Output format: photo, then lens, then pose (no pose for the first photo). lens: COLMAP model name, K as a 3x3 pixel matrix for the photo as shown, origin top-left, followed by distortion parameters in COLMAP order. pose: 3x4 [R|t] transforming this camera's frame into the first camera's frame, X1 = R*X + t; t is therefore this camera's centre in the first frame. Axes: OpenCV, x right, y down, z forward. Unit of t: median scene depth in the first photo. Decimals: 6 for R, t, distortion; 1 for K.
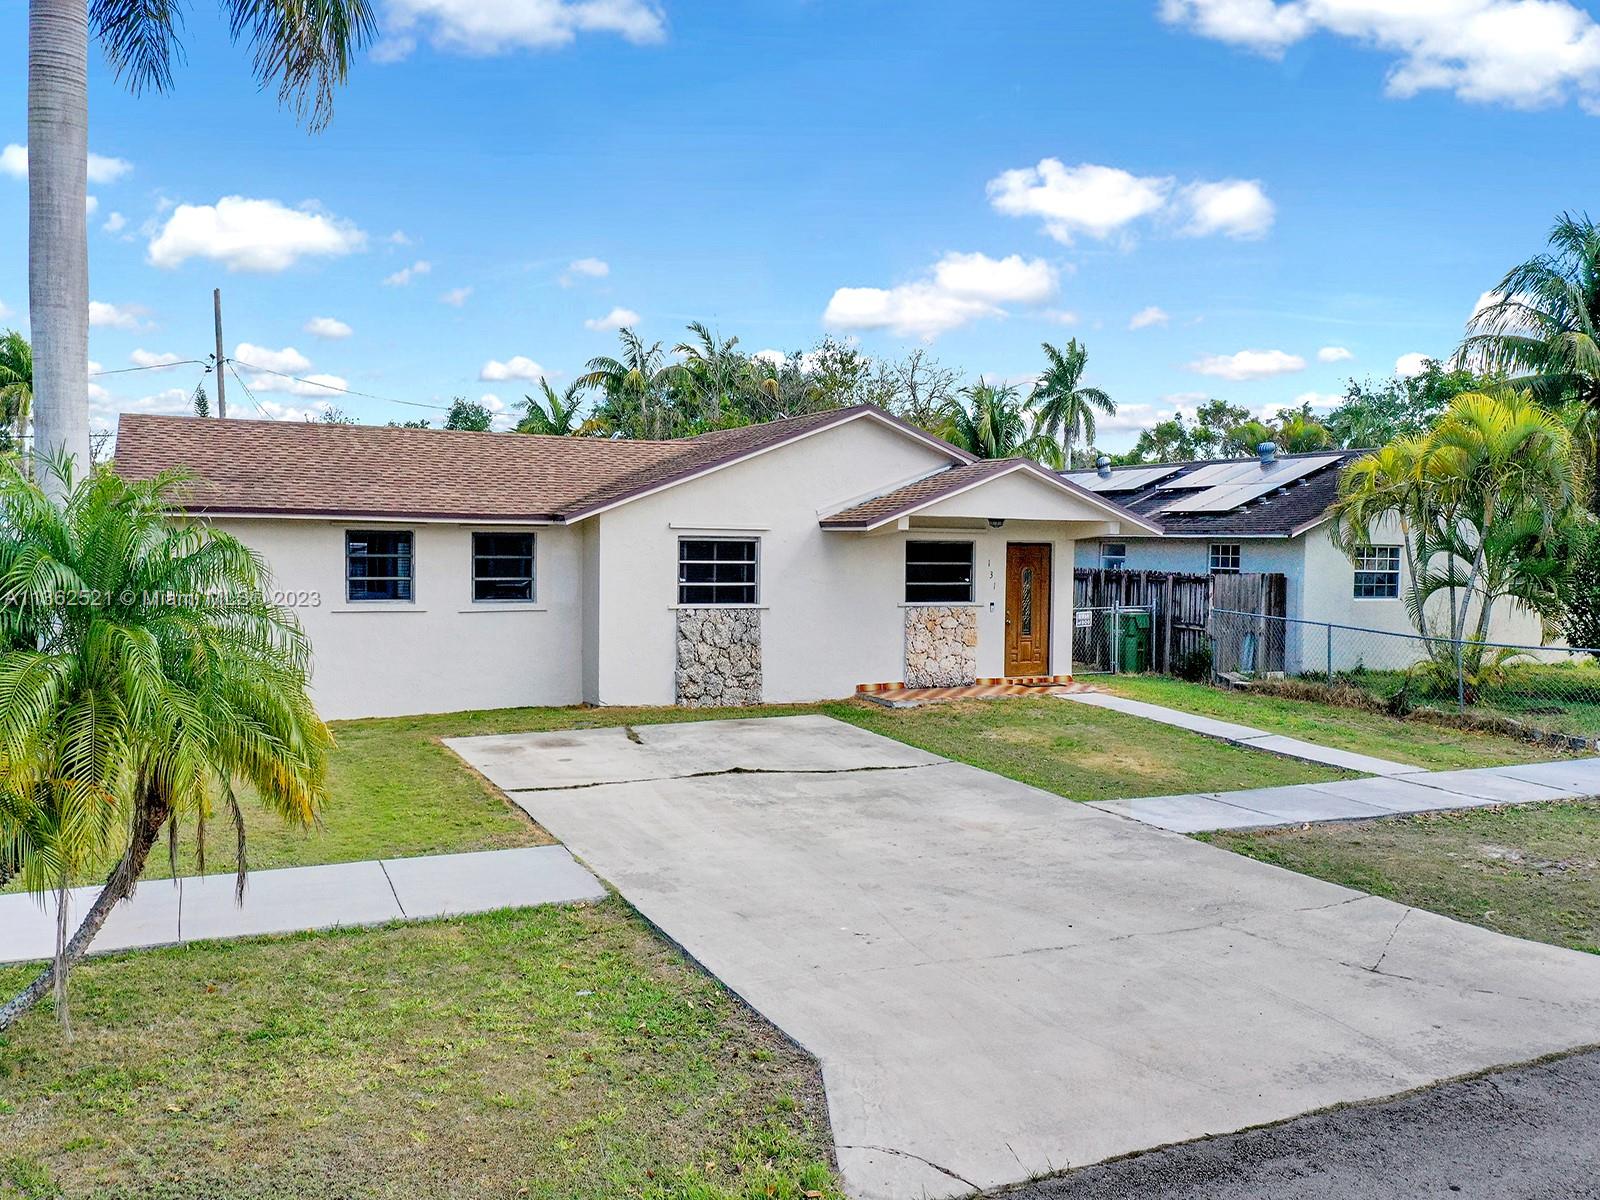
lens RADIAL K [[1284.1, 0, 800.0], [0, 1284.1, 600.0], [0, 0, 1]] dist [0.008199, -0.036646]
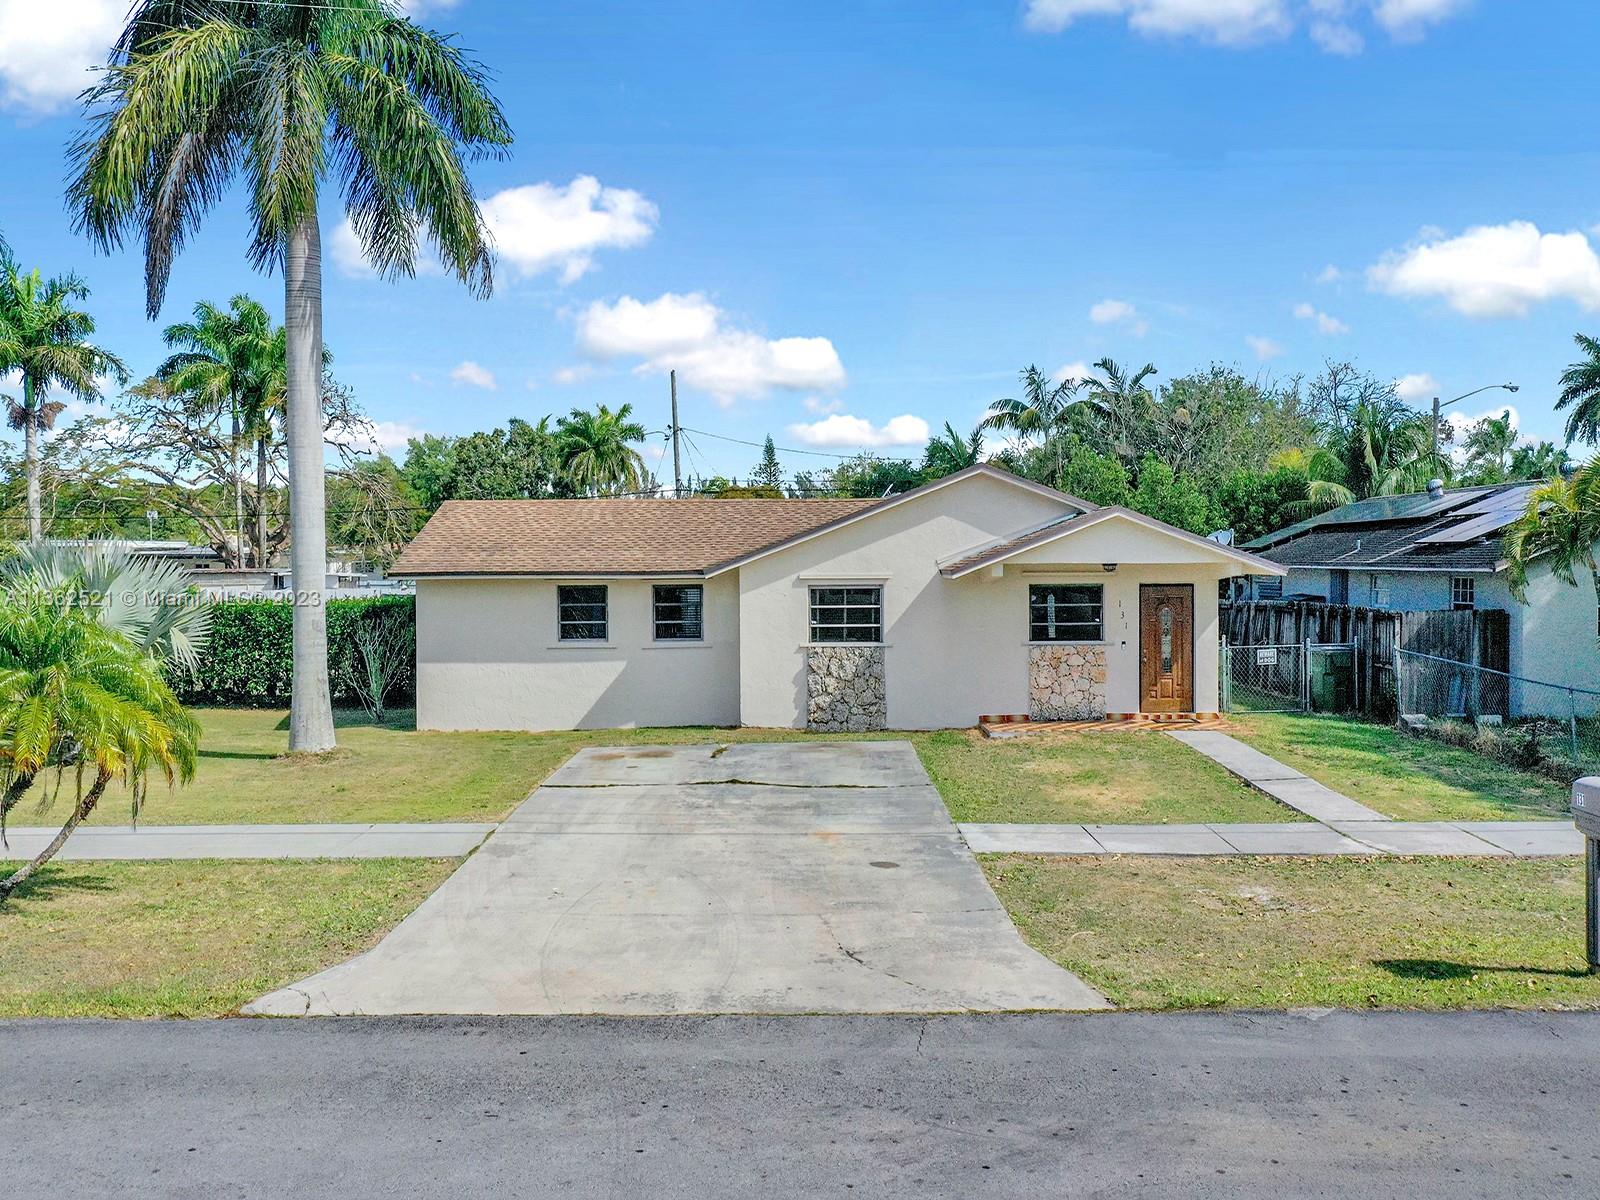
lens RADIAL K [[1284.1, 0, 800.0], [0, 1284.1, 600.0], [0, 0, 1]] dist [0.008199, -0.036646]
pose [[0.902932, -0.008738, -0.429695, 0.399794], [0.001341, 0.999846, -0.017515, -0.015282], [0.429782, 0.015238, 0.902804, -0.069285]]
